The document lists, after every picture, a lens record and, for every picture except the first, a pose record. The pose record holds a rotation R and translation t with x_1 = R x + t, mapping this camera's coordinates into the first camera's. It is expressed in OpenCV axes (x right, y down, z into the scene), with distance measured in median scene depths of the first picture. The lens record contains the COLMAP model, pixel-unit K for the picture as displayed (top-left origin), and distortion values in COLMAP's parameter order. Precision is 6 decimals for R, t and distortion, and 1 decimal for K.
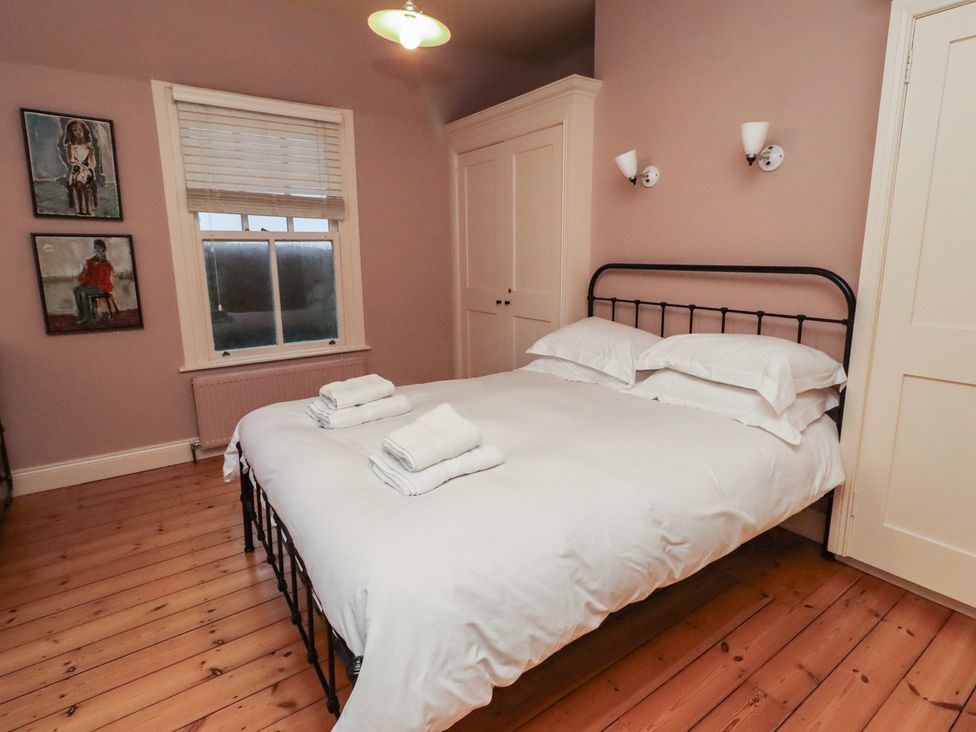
lens RADIAL K [[514.7, 0, 495.1], [0, 514.7, 347.7], [0, 0, 1]] dist [0.005108, -0.000514]
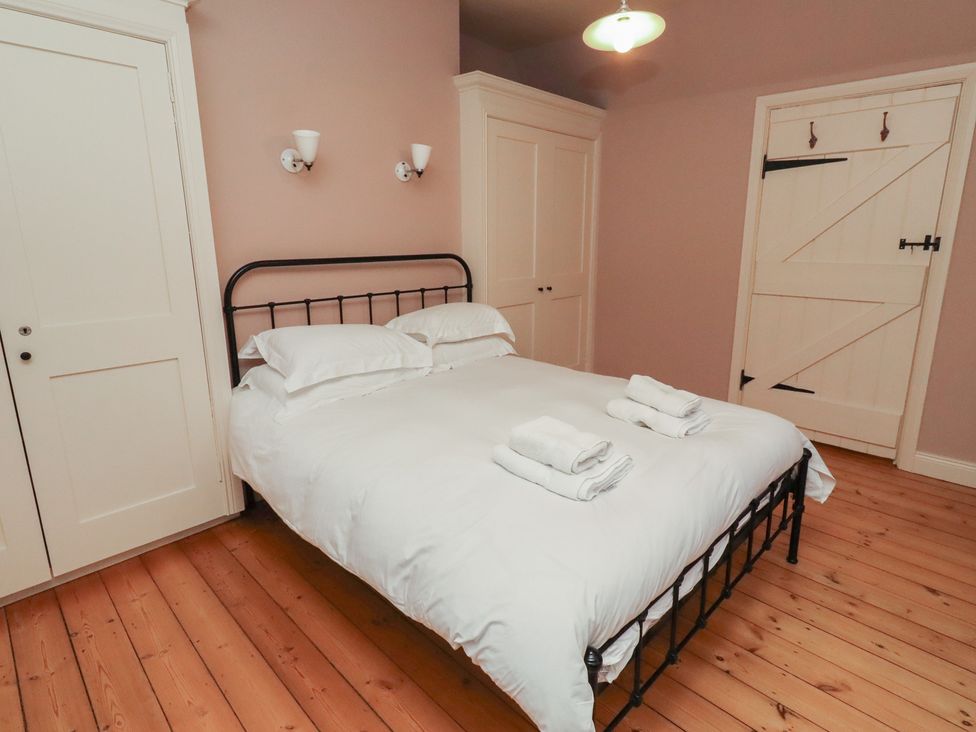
lens RADIAL K [[514.7, 0, 495.1], [0, 514.7, 347.7], [0, 0, 1]] dist [0.005108, -0.000514]
pose [[-0.156396, -0.197526, 0.967742, -1.401299], [0.195698, 0.954176, 0.226384, -0.317199], [-0.968113, 0.224791, -0.110573, 1.672827]]
